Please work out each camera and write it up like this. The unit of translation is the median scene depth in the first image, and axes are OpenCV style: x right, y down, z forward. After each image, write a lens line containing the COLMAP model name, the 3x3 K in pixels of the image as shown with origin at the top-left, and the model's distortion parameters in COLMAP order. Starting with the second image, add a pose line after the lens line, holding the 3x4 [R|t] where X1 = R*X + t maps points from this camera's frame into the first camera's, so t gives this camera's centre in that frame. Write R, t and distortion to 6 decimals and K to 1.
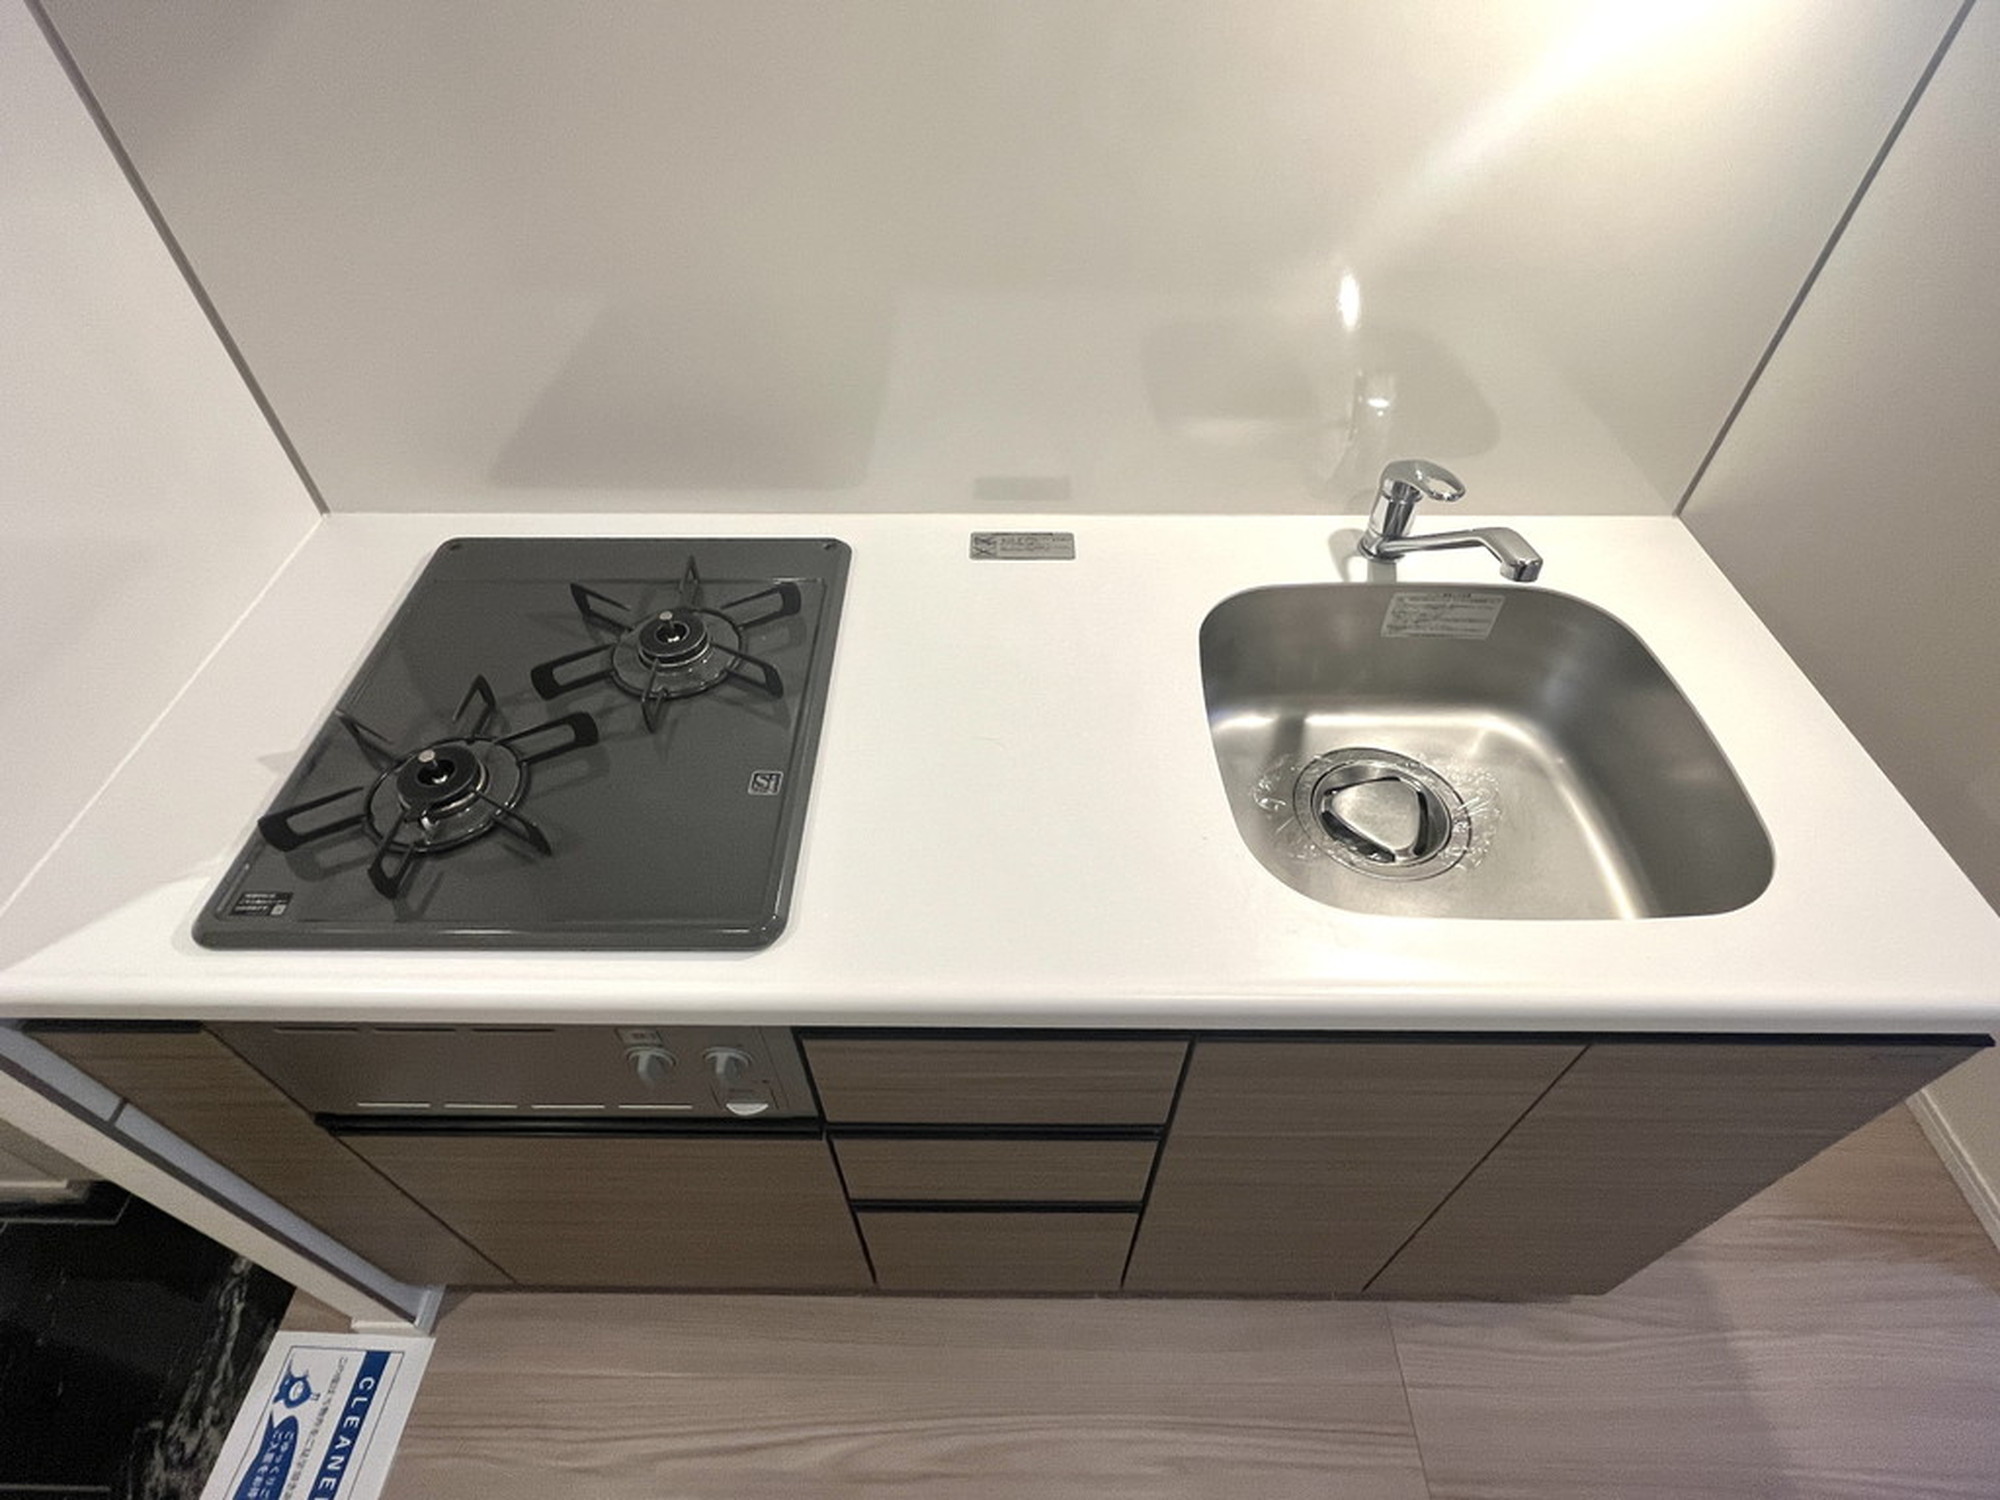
lens RADIAL K [[999.5, 0, 994.0], [0, 999.5, 744.6], [0, 0, 1]] dist [-0.000865, -0.000902]
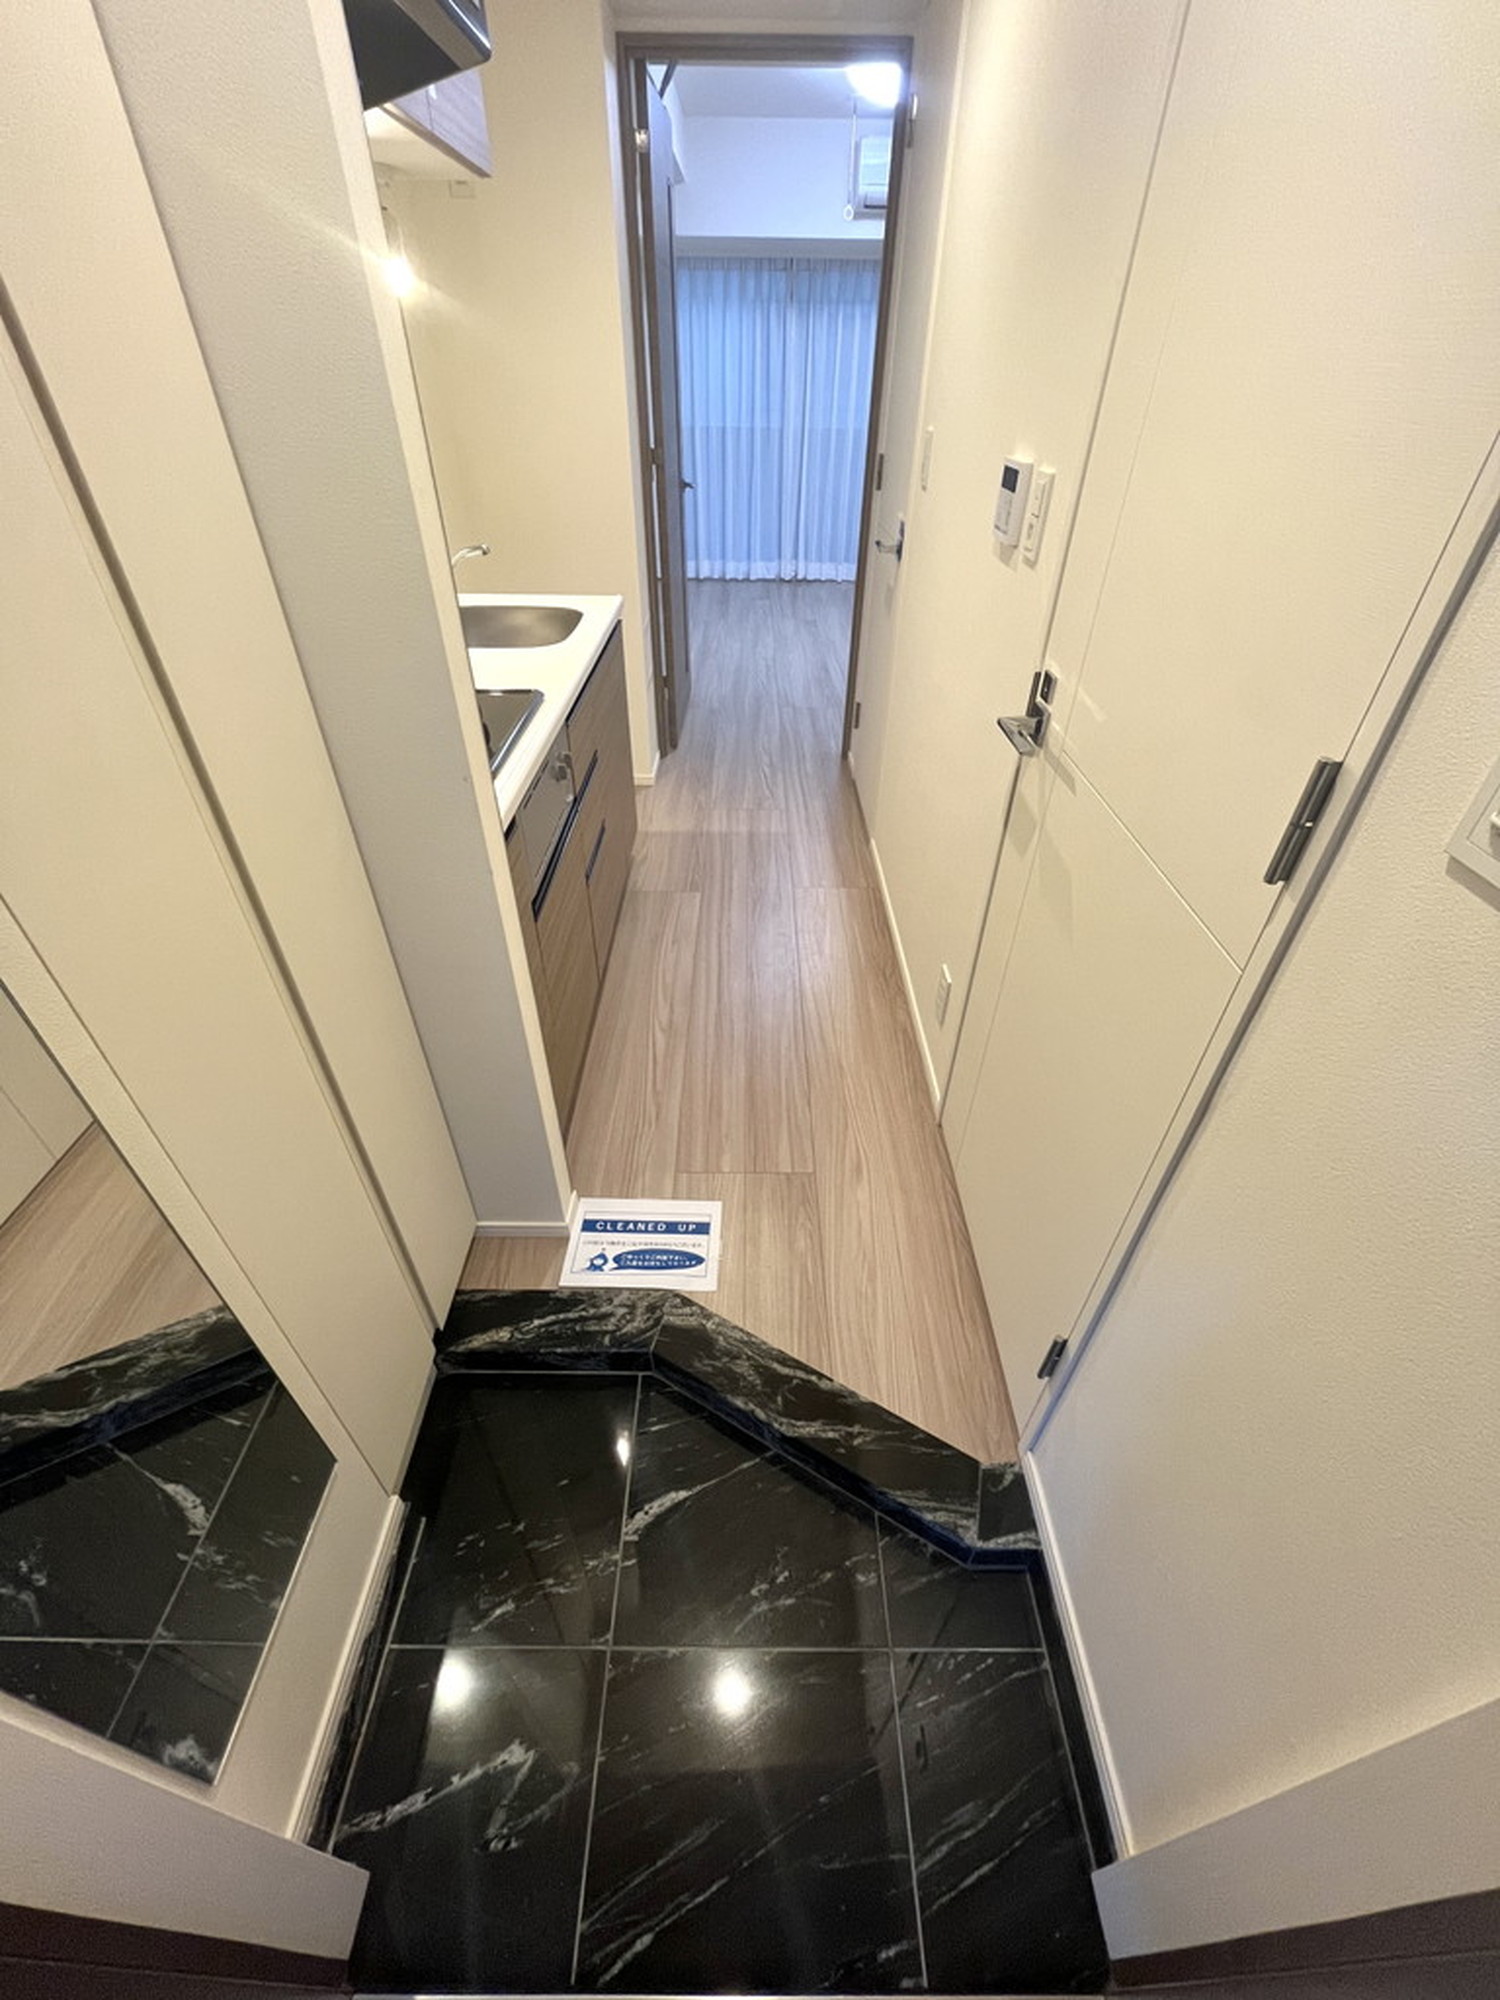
lens RADIAL K [[811.5, 0, 750.0], [0, 811.5, 1000.0], [0, 0, 1]] dist [-0.001785, -0.000156]
pose [[-0.009960, -0.612658, 0.790285, -1.683005], [0.720168, 0.543903, 0.430730, 0.072249], [-0.693729, 0.573428, 0.435799, 0.079639]]
